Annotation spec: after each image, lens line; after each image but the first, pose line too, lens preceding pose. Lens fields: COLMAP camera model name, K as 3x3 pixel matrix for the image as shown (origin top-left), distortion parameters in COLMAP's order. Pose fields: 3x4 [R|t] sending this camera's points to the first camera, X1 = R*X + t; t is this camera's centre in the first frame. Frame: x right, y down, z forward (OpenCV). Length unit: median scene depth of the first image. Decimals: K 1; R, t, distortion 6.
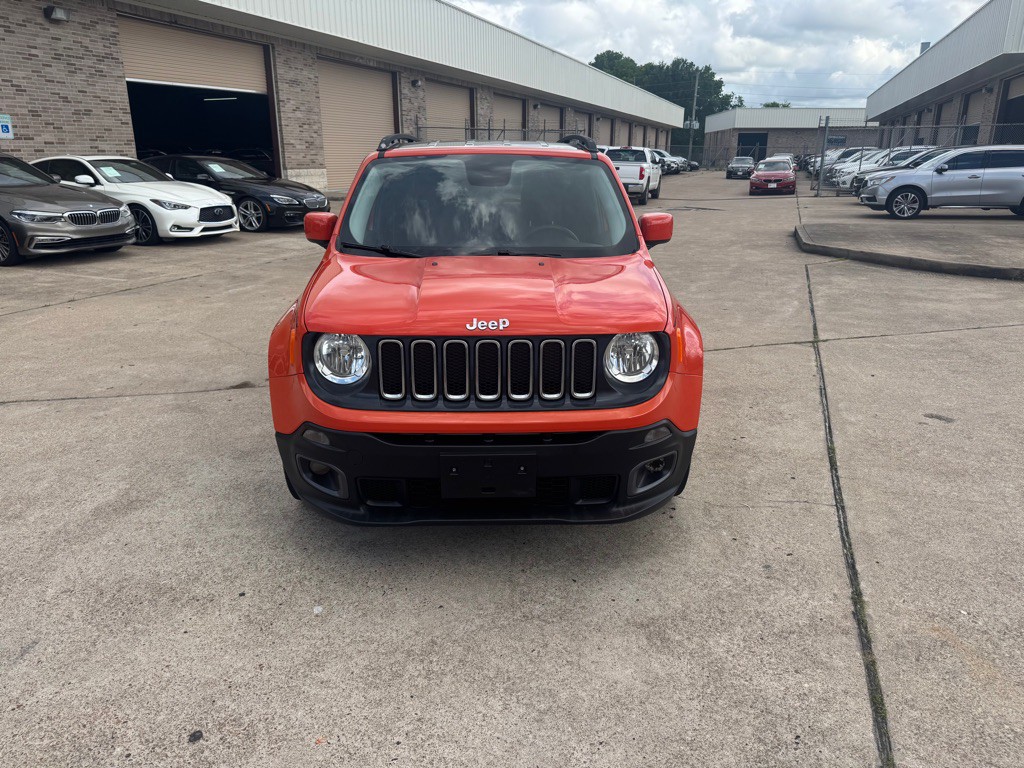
lens RADIAL K [[724.1, 0, 511.8], [0, 724.1, 381.0], [0, 0, 1]] dist [0.031115, -0.044917]
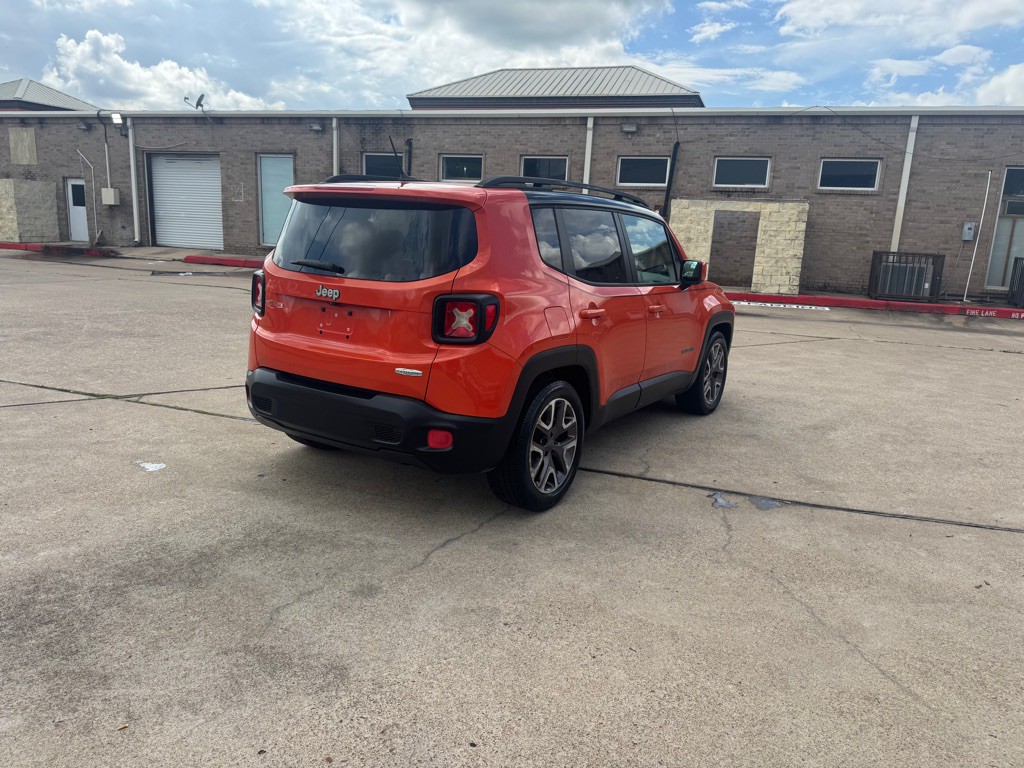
lens RADIAL K [[724.1, 0, 520.7], [0, 724.1, 382.6], [0, 0, 1]] dist [0.031115, -0.044917]
pose [[-0.827302, -0.155692, 0.539752, -0.600869], [0.120813, 0.889032, 0.441618, -0.523797], [-0.548613, 0.430560, -0.716688, 1.785797]]
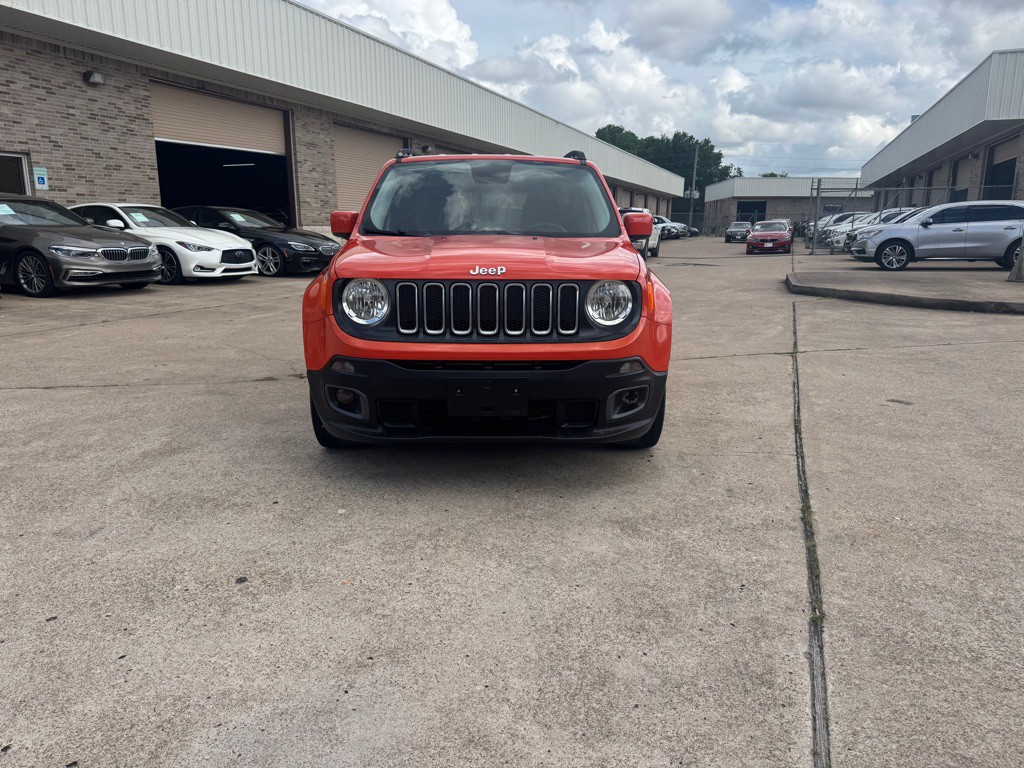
lens RADIAL K [[724.1, 0, 511.2], [0, 724.1, 379.3], [0, 0, 1]] dist [0.031115, -0.044917]
pose [[0.999958, 0.004563, -0.007945, 0.008456], [-0.005272, 0.995781, -0.091612, 0.113951], [0.007493, 0.091650, 0.995763, -0.097560]]
